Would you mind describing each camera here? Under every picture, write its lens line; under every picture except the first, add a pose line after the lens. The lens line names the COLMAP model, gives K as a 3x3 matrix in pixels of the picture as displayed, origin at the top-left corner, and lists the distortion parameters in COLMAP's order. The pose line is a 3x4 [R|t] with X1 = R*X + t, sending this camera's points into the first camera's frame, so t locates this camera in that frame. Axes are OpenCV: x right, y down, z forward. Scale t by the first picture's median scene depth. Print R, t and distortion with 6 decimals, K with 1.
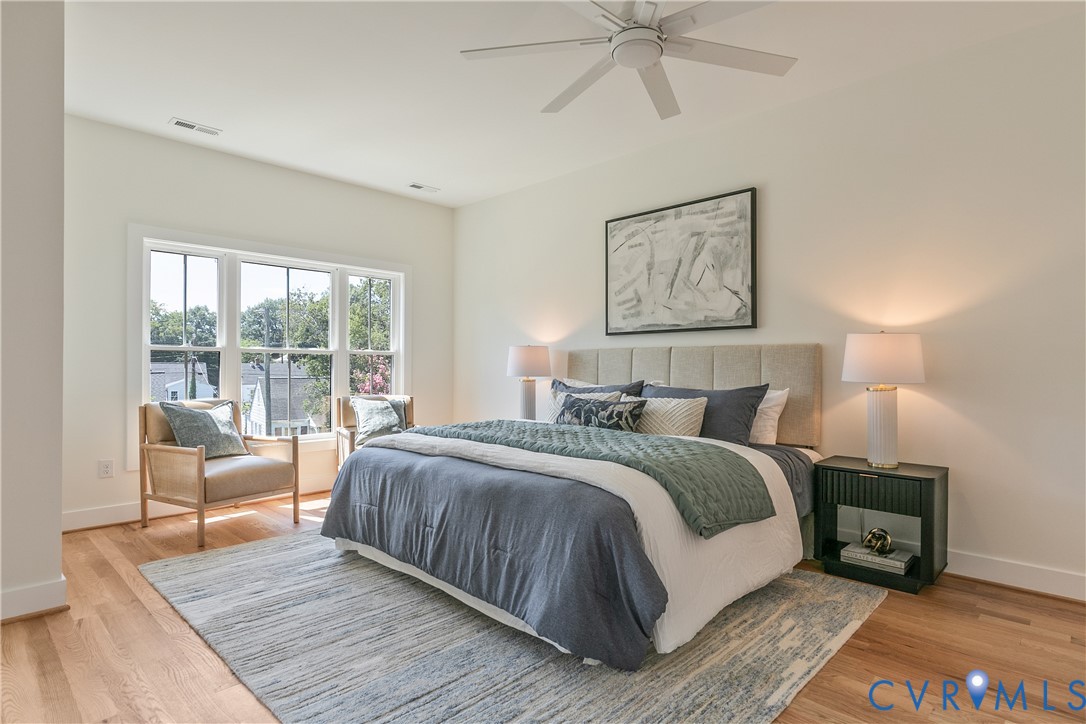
lens RADIAL K [[584.5, 0, 541.9], [0, 584.5, 361.8], [0, 0, 1]] dist [0.005125, -0.001111]
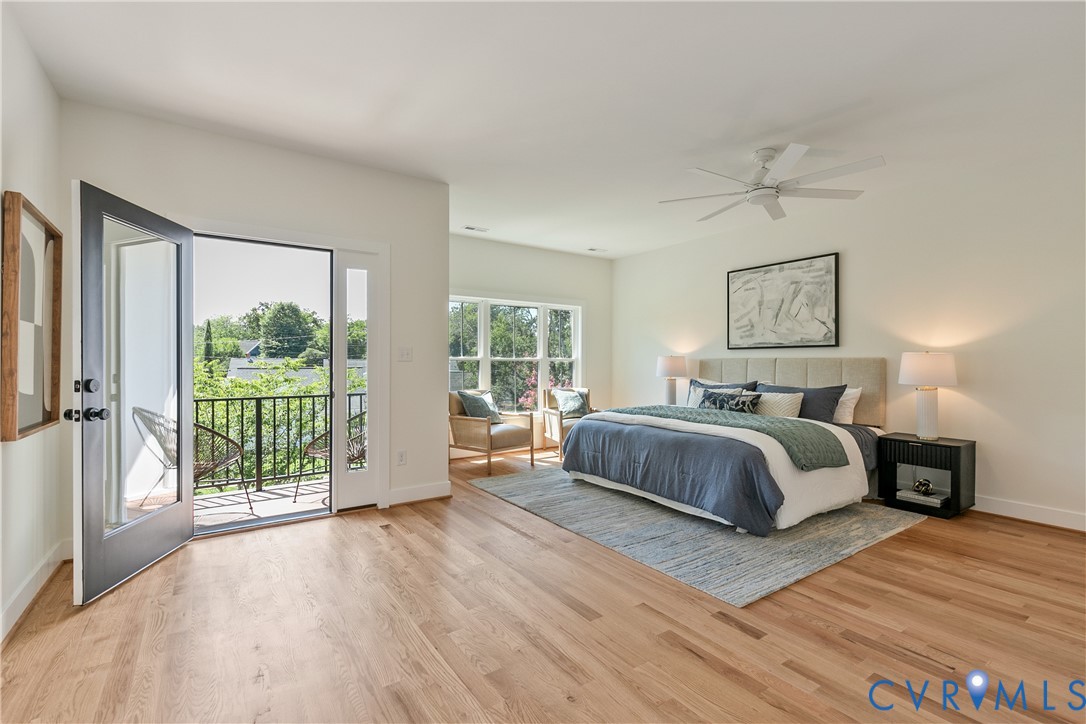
lens RADIAL K [[498.0, 0, 545.2], [0, 498.0, 360.2], [0, 0, 1]] dist [0.005385, 0.001489]
pose [[0.982129, 0.000575, -0.188208, -0.156954], [0.000260, 0.999990, 0.004410, -0.035032], [0.188209, -0.004380, 0.982119, -0.476990]]
